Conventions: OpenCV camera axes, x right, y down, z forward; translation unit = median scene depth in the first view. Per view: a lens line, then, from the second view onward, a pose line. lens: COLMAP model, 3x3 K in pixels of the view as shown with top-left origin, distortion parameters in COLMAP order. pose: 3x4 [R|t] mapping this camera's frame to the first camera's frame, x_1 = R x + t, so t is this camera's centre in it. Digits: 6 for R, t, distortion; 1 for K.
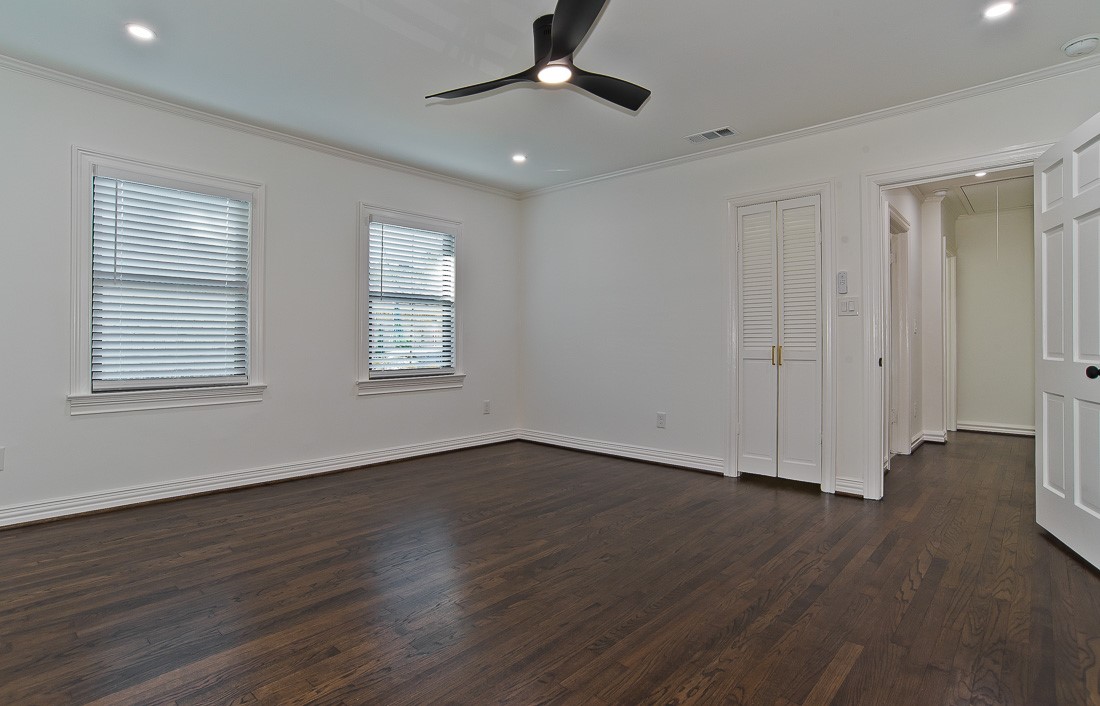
lens RADIAL K [[559.2, 0, 546.3], [0, 559.2, 343.4], [0, 0, 1]] dist [-0.051550, 0.000664]
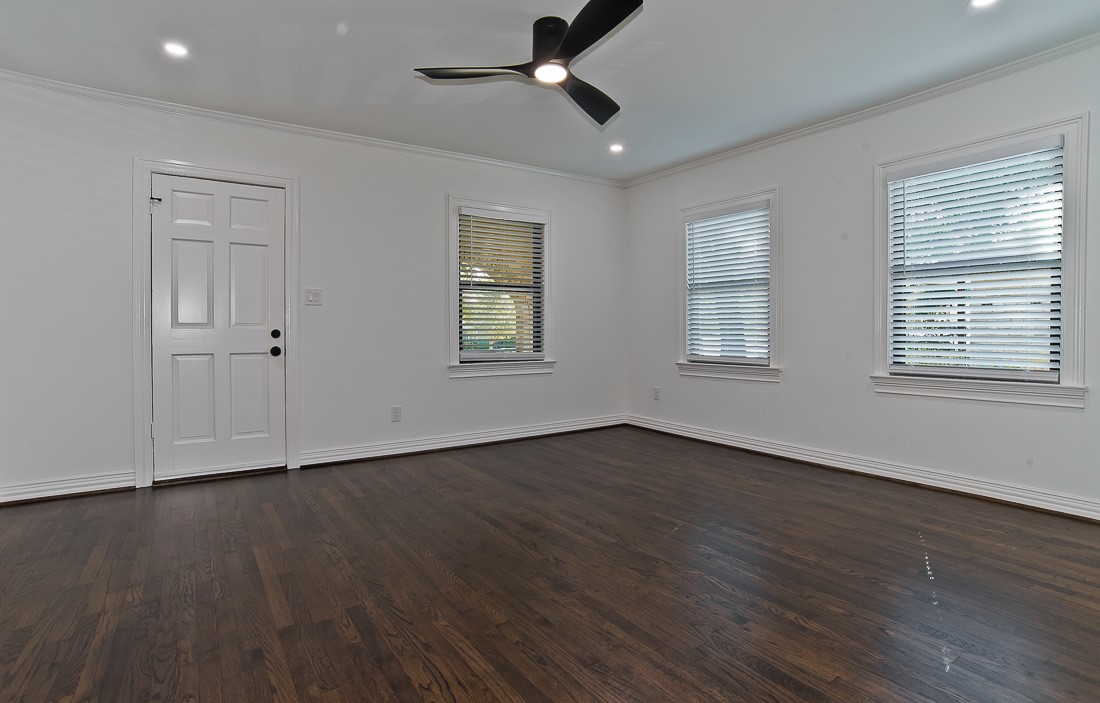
lens RADIAL K [[559.2, 0, 546.3], [0, 559.2, 341.9], [0, 0, 1]] dist [-0.051550, 0.000664]
pose [[-0.248653, 0.017054, -0.968443, 0.802919], [-0.001757, 0.999835, 0.018058, 0.002972], [0.968591, 0.006192, -0.248582, 0.971773]]
